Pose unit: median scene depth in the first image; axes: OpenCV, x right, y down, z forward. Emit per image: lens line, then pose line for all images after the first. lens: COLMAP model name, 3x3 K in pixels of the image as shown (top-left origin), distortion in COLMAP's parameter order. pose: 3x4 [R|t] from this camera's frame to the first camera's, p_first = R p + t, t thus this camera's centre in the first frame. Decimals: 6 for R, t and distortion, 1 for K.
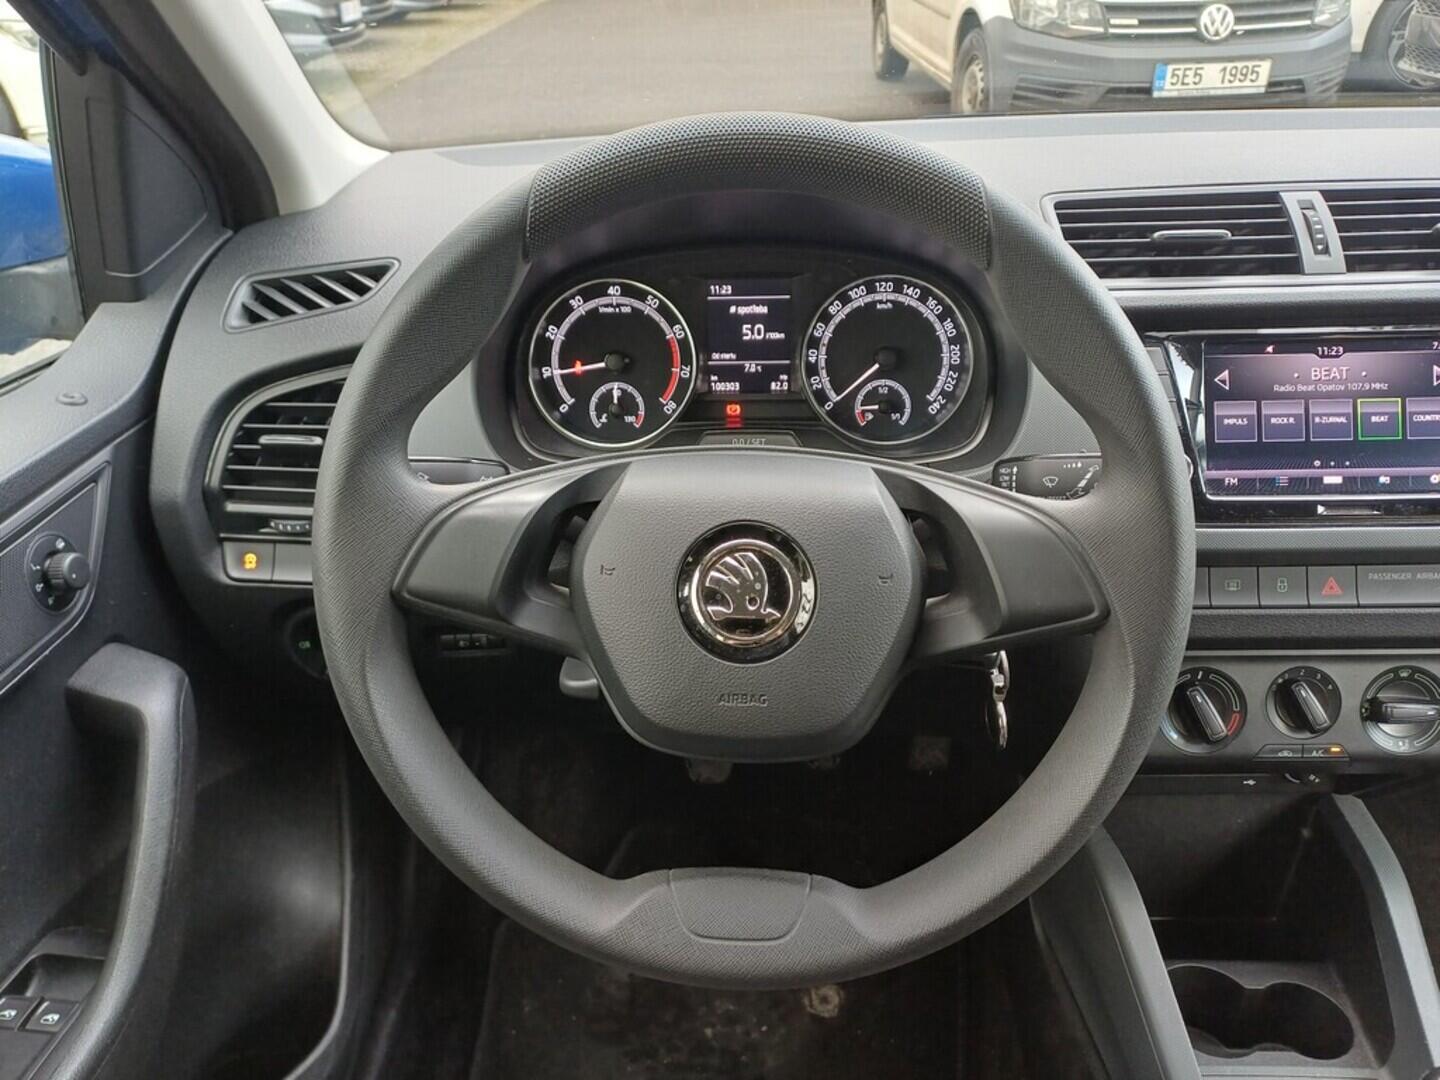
lens RADIAL K [[1066.8, 0, 727.6], [0, 1066.8, 561.7], [0, 0, 1]] dist [0.037761, -0.010596]
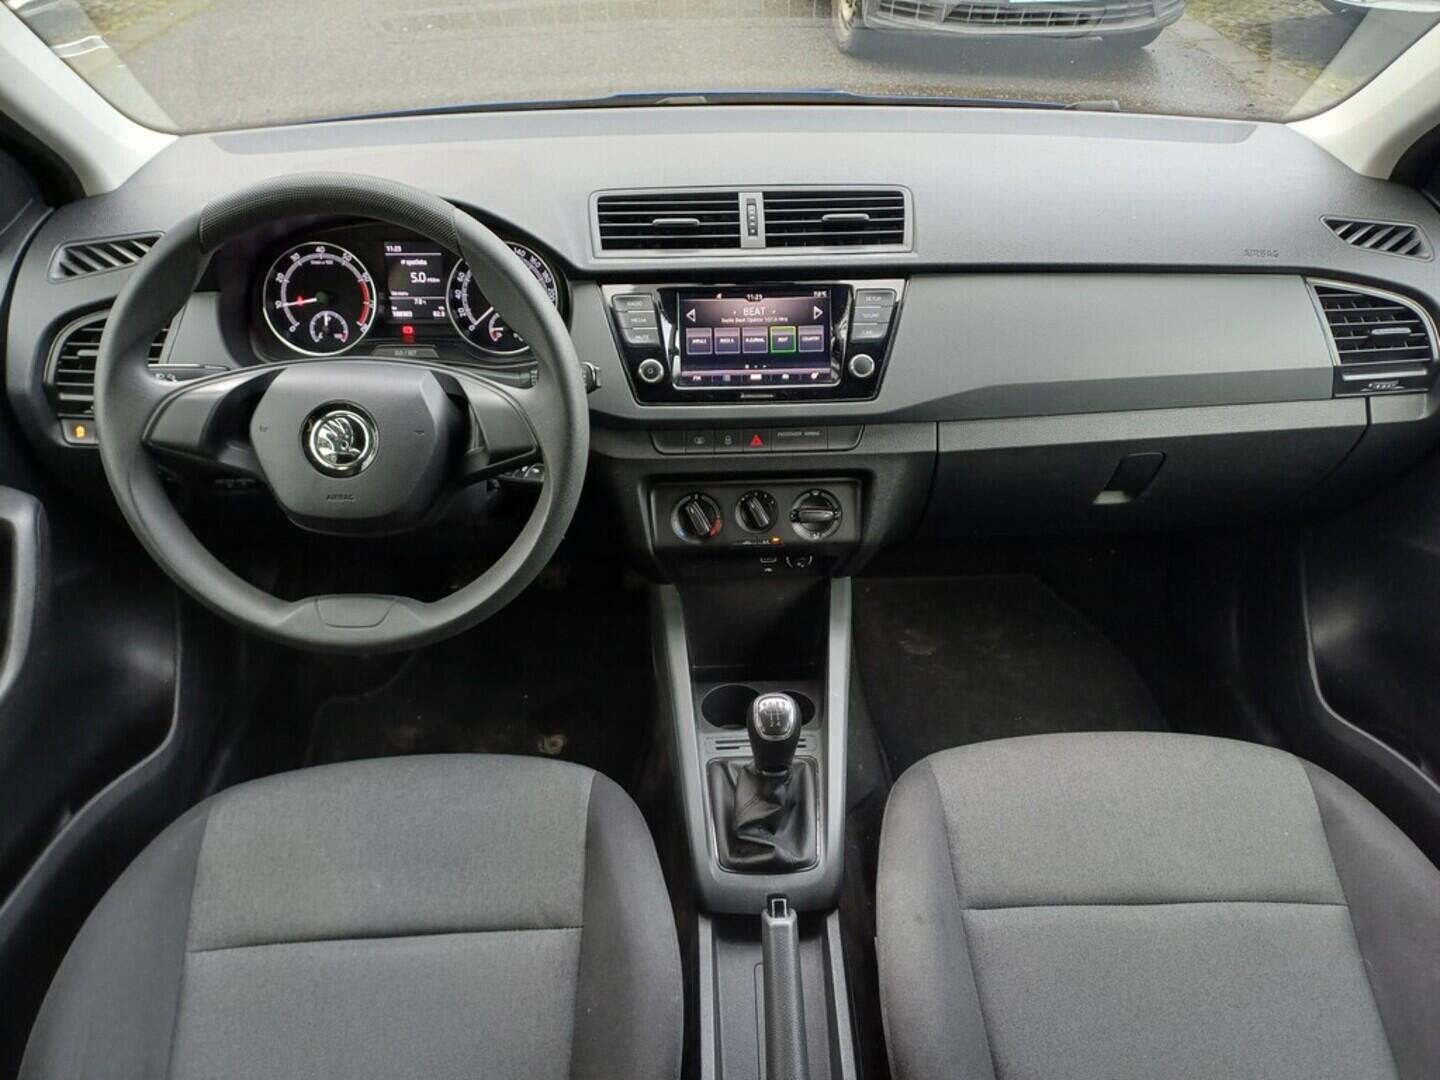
lens RADIAL K [[1177.2, 0, 814.6], [0, 1177.2, 591.2], [0, 0, 1]] dist [0.071638, -0.075715]
pose [[0.998027, -0.018500, 0.060007, 0.509362], [0.011863, 0.993955, 0.109142, 0.052637], [-0.061663, -0.108214, 0.992213, -0.807980]]
